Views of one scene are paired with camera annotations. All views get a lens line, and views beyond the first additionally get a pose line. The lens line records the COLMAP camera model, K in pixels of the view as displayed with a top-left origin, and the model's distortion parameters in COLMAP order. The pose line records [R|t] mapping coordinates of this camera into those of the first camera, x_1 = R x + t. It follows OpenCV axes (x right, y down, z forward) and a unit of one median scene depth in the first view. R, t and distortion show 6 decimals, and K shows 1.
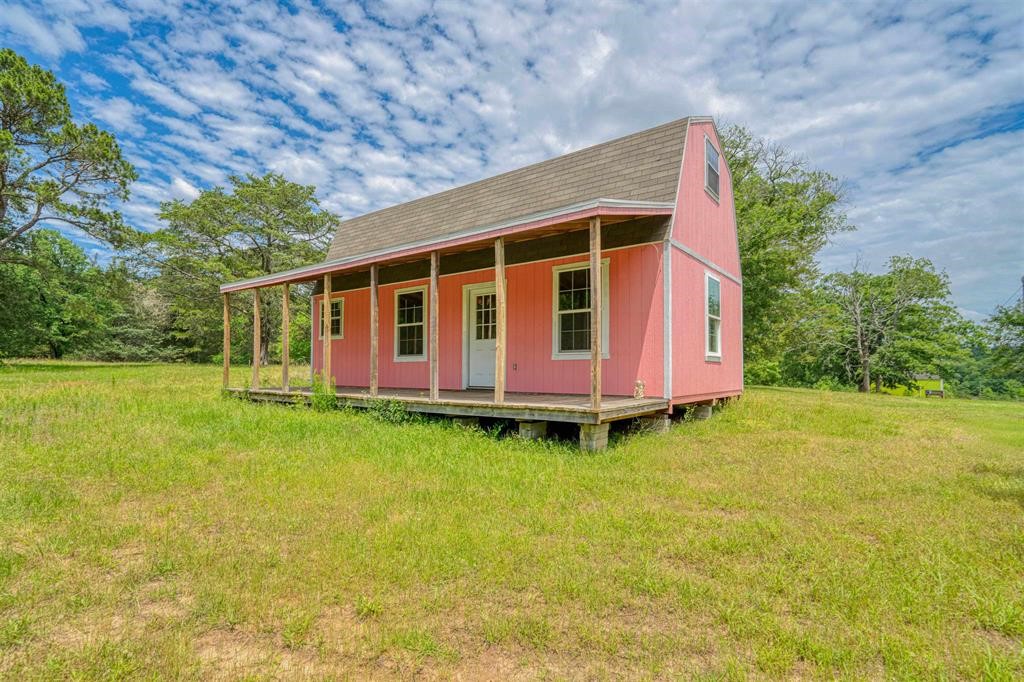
lens RADIAL K [[462.9, 0, 513.8], [0, 462.9, 345.7], [0, 0, 1]] dist [0.000687, 0.000010]
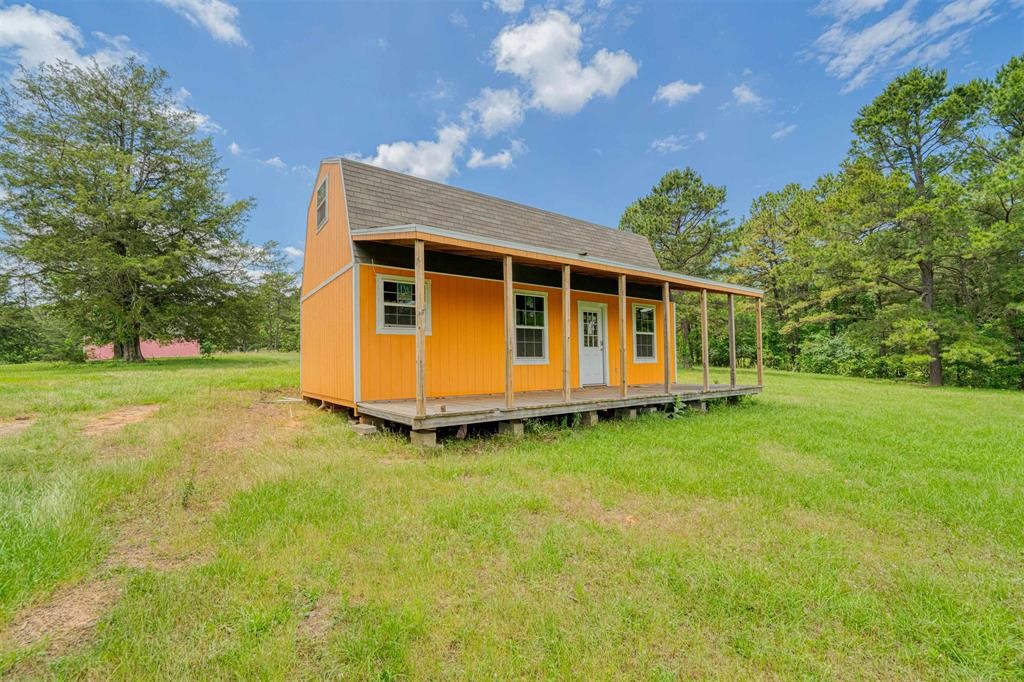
lens RADIAL K [[410.9, 0, 512.0], [0, 410.9, 341.9], [0, 0, 1]] dist [0.001350, 0.000171]
pose [[0.365196, 0.067922, 0.928450, -1.065493], [-0.017691, 0.997661, -0.066027, 0.044459], [-0.930763, 0.007688, 0.365543, 0.727343]]
